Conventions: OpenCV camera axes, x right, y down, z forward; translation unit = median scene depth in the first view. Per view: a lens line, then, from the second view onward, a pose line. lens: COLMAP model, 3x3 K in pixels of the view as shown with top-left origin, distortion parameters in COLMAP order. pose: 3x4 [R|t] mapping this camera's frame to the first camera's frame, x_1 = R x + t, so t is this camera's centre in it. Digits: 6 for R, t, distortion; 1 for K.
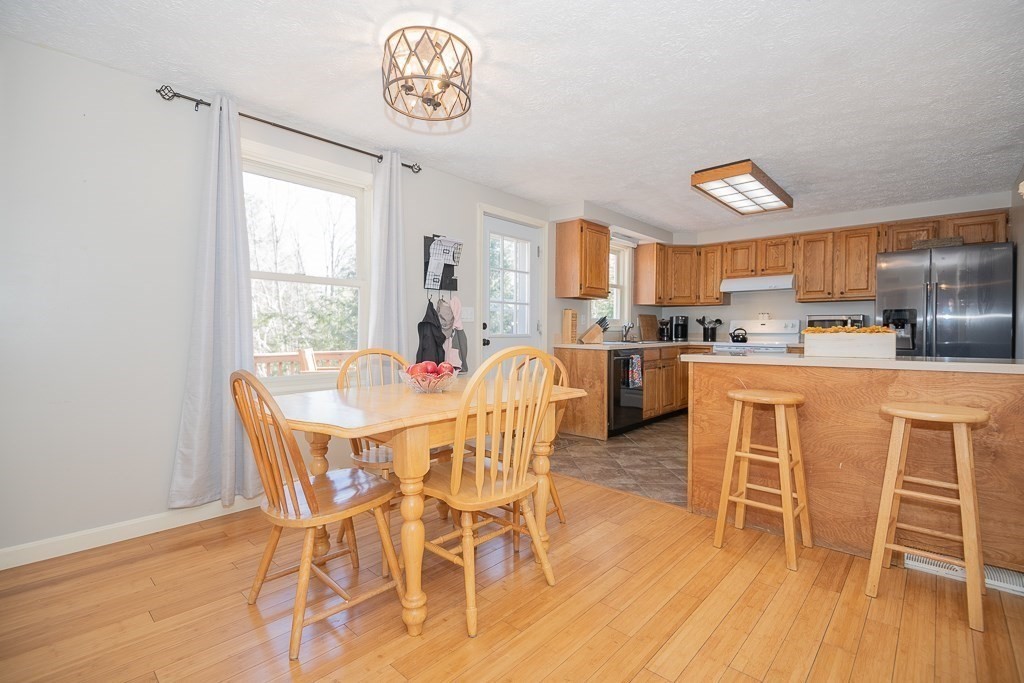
lens RADIAL K [[465.0, 0, 509.1], [0, 465.0, 339.2], [0, 0, 1]] dist [0.010198, -0.015850]
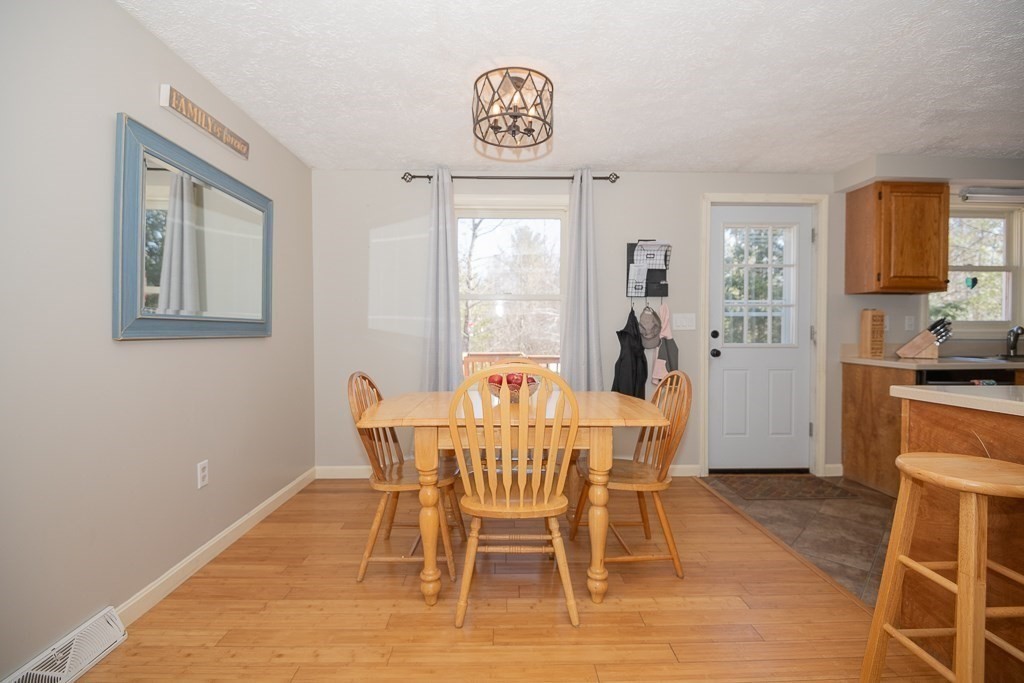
lens RADIAL K [[465.0, 0, 509.2], [0, 465.0, 337.4], [0, 0, 1]] dist [0.010198, -0.015850]
pose [[0.694374, 0.006700, -0.719583, 0.272234], [-0.011368, 0.999934, -0.001660, -0.014678], [0.719525, 0.009333, 0.694404, 0.110194]]
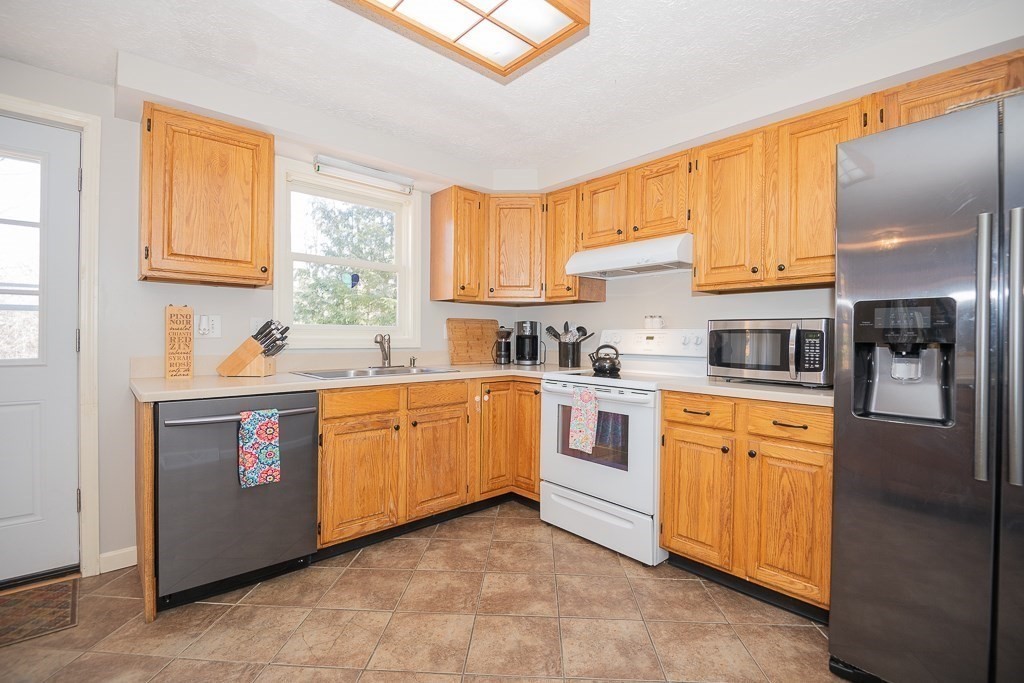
lens RADIAL K [[465.0, 0, 512.1], [0, 465.0, 339.5], [0, 0, 1]] dist [0.010198, -0.015850]
pose [[0.996034, 0.005174, -0.088827, 0.538416], [-0.006485, 0.999874, -0.014476, -0.026312], [0.088741, 0.014995, 0.995942, 0.584581]]
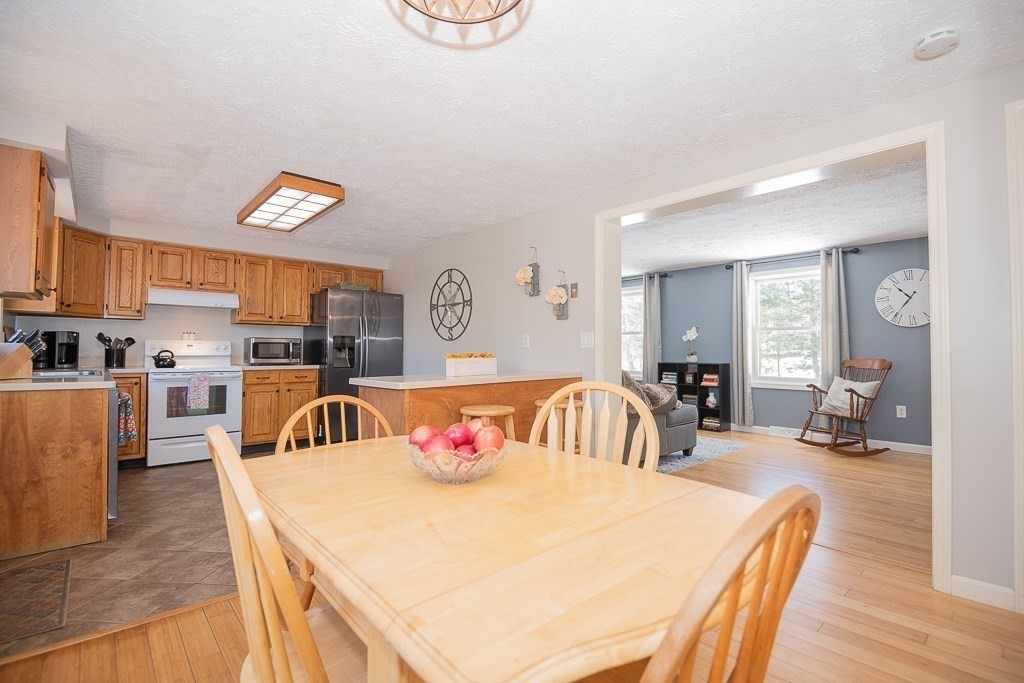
lens RADIAL K [[465.0, 0, 512.5], [0, 465.0, 338.6], [0, 0, 1]] dist [0.010198, -0.015850]
pose [[0.087286, 0.022518, 0.995929, -0.327919], [0.015384, 0.999595, -0.023949, -0.017944], [-0.996064, 0.017412, 0.086905, 0.399523]]
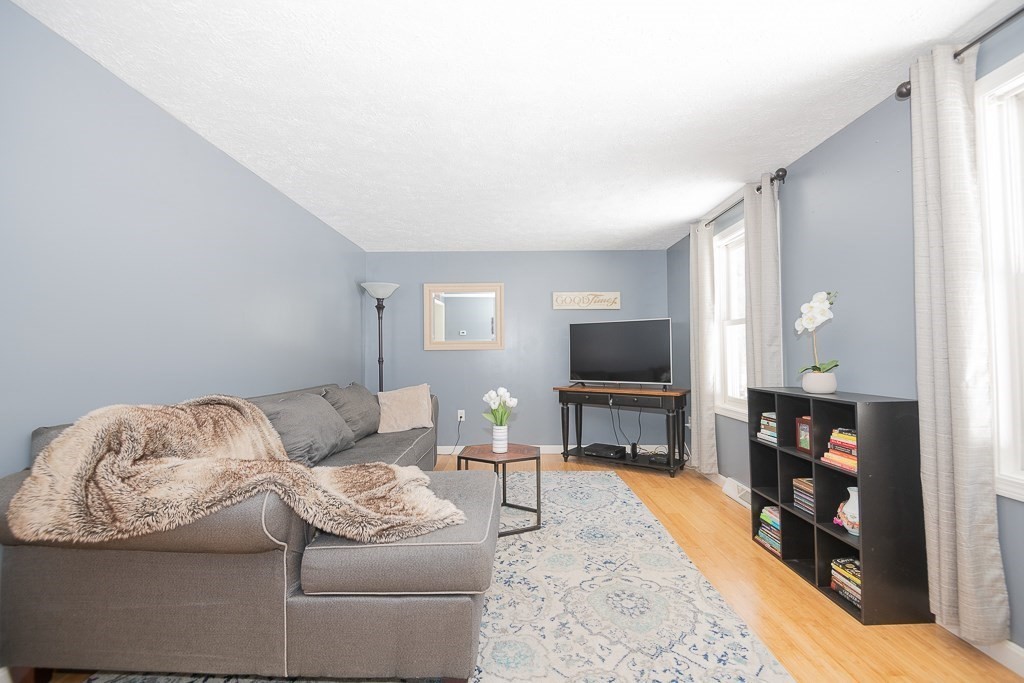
lens RADIAL K [[465.0, 0, 511.9], [0, 465.0, 336.5], [0, 0, 1]] dist [0.010198, -0.015850]
pose [[0.734093, 0.021932, 0.678695, 0.546349], [0.017212, 0.998556, -0.050886, -0.010928], [-0.678831, 0.049037, 0.732656, -0.172865]]
